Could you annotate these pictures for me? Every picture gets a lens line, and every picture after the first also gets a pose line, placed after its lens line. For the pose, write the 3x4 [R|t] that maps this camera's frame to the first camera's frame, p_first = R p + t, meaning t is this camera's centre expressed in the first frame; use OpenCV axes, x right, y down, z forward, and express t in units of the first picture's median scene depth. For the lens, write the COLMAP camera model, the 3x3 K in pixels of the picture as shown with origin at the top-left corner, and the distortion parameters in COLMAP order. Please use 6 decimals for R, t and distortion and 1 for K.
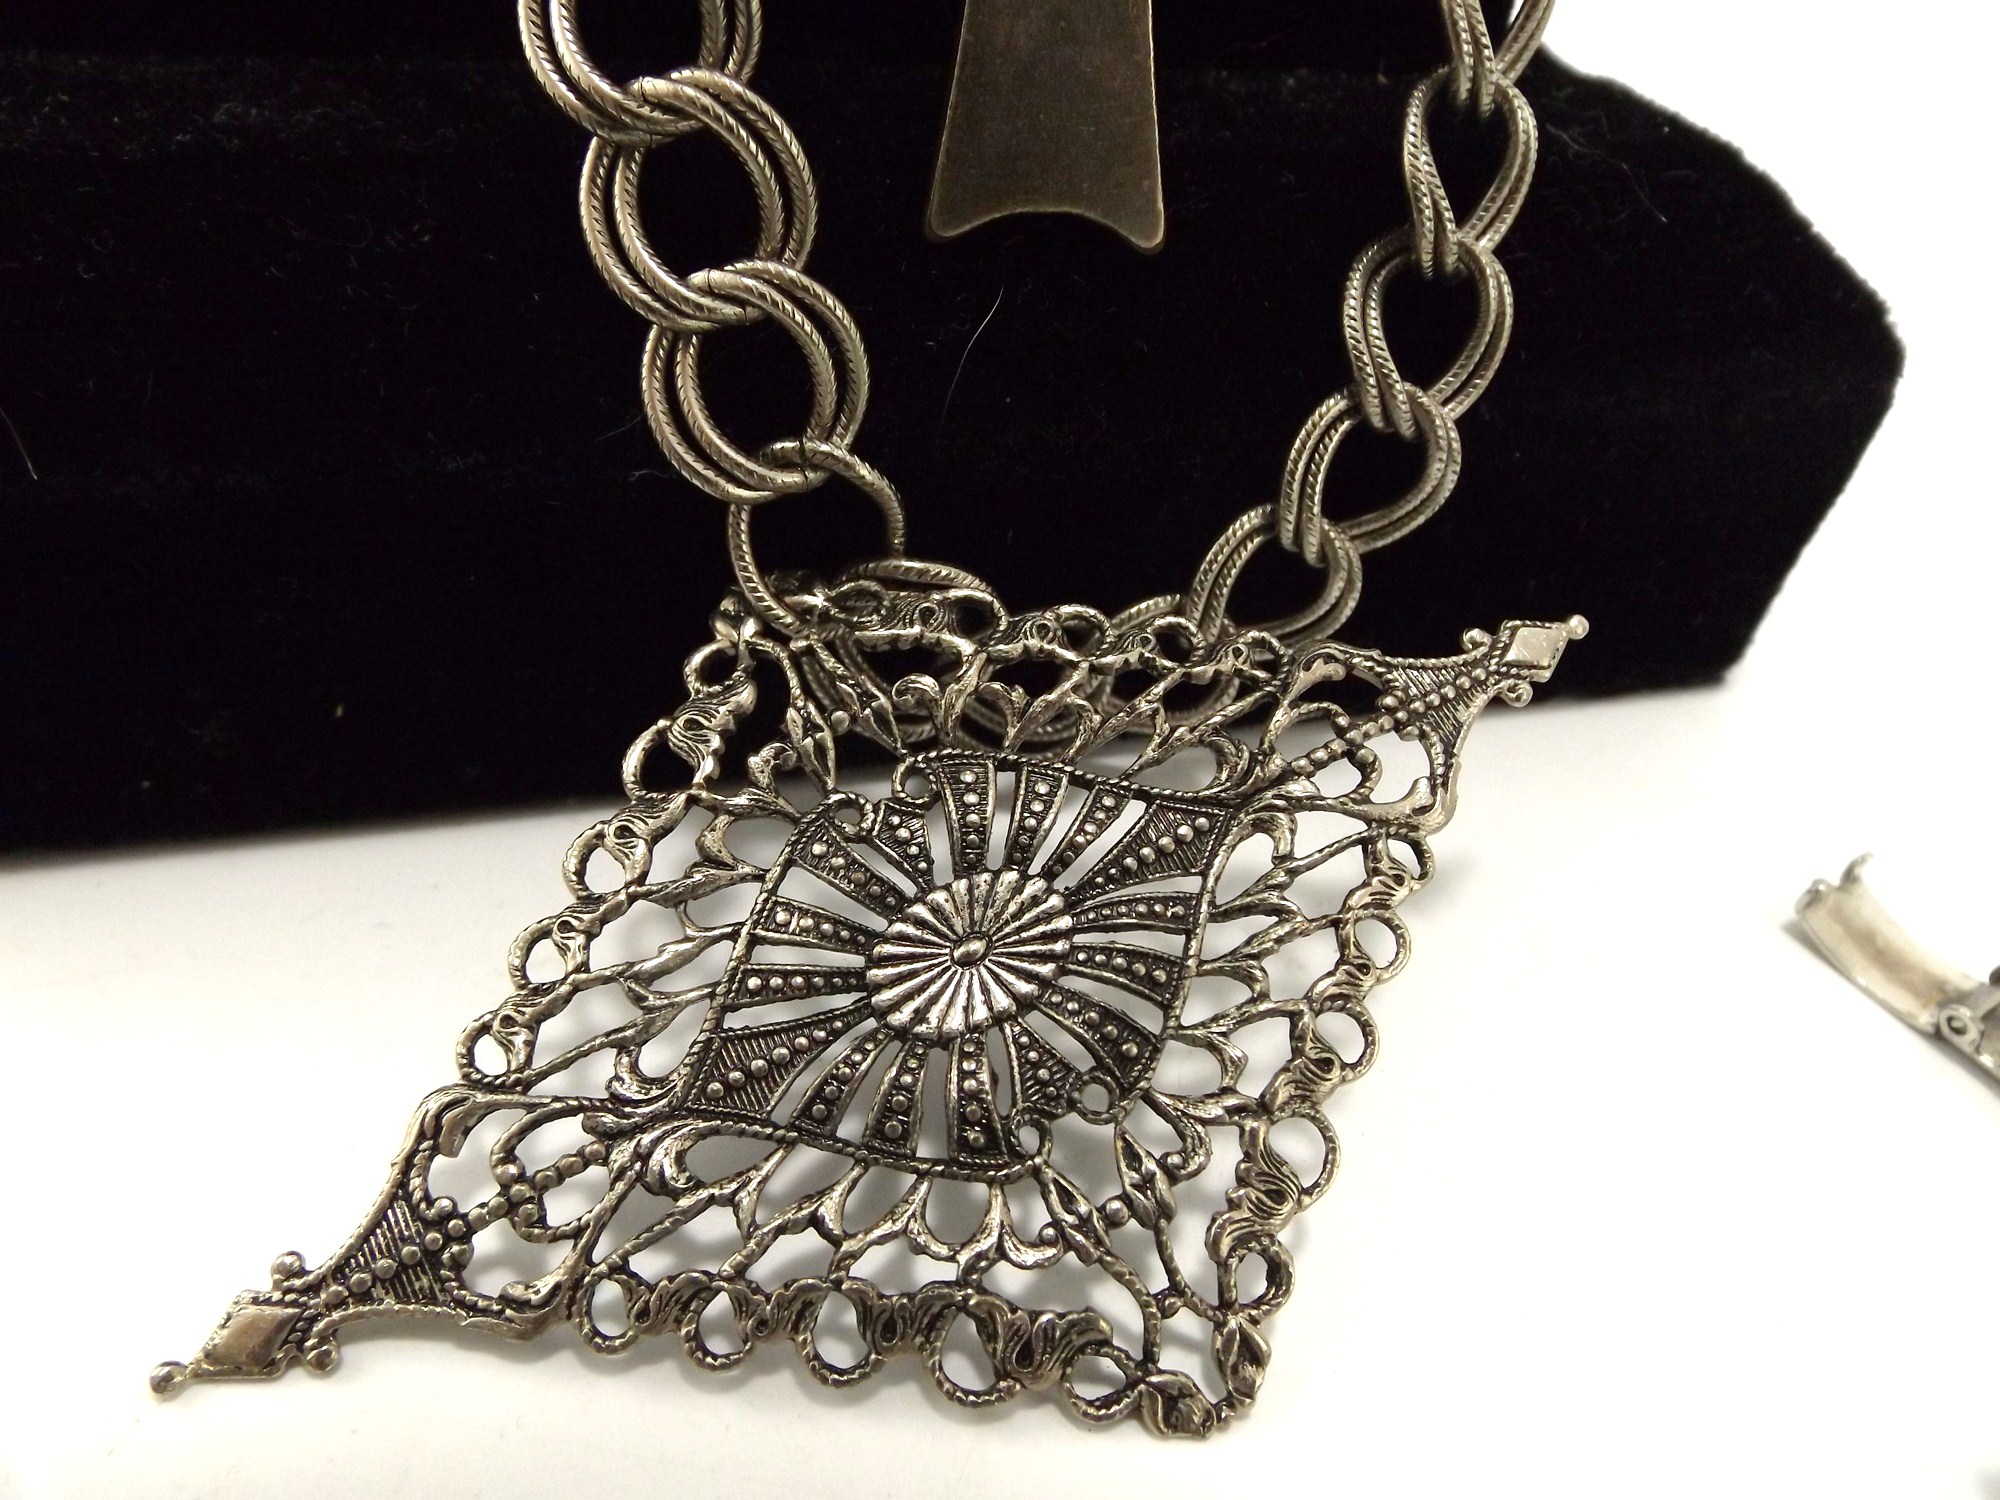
lens RADIAL K [[1442.1, 0, 1000.0], [0, 1442.1, 750.0], [0, 0, 1]] dist [0.015361, -0.019306]
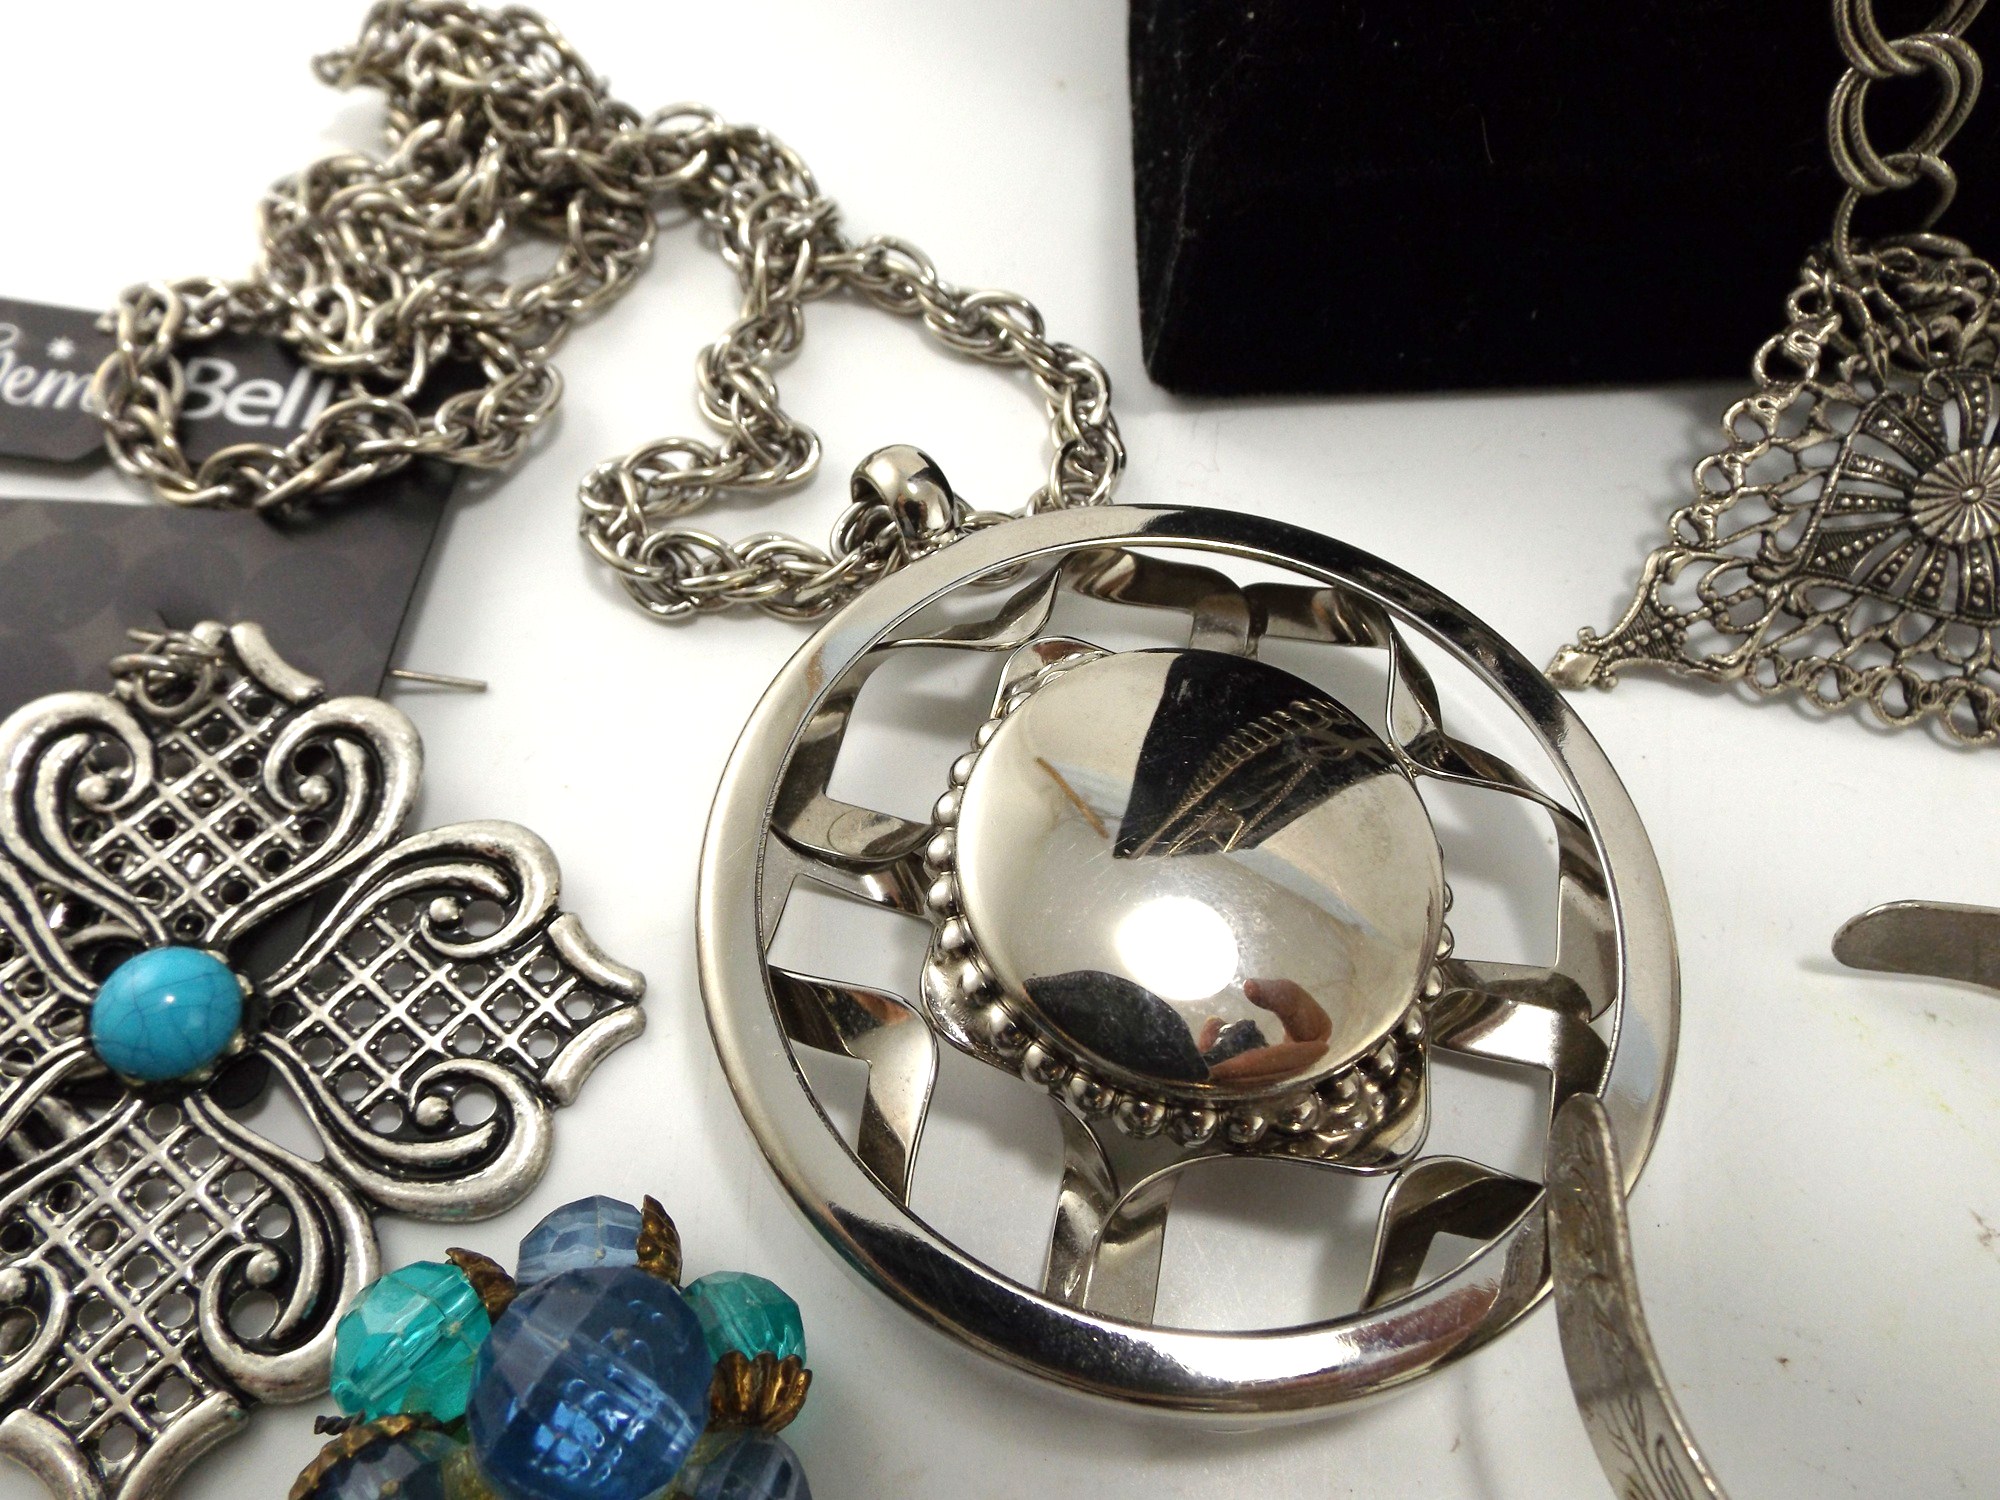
lens RADIAL K [[1442.1, 0, 1000.0], [0, 1442.1, 750.0], [0, 0, 1]] dist [0.015361, -0.019306]
pose [[0.990511, 0.094337, -0.099938, -0.929940], [-0.065168, 0.962647, 0.262801, 0.059453], [0.120997, -0.253795, 0.959660, -0.791777]]
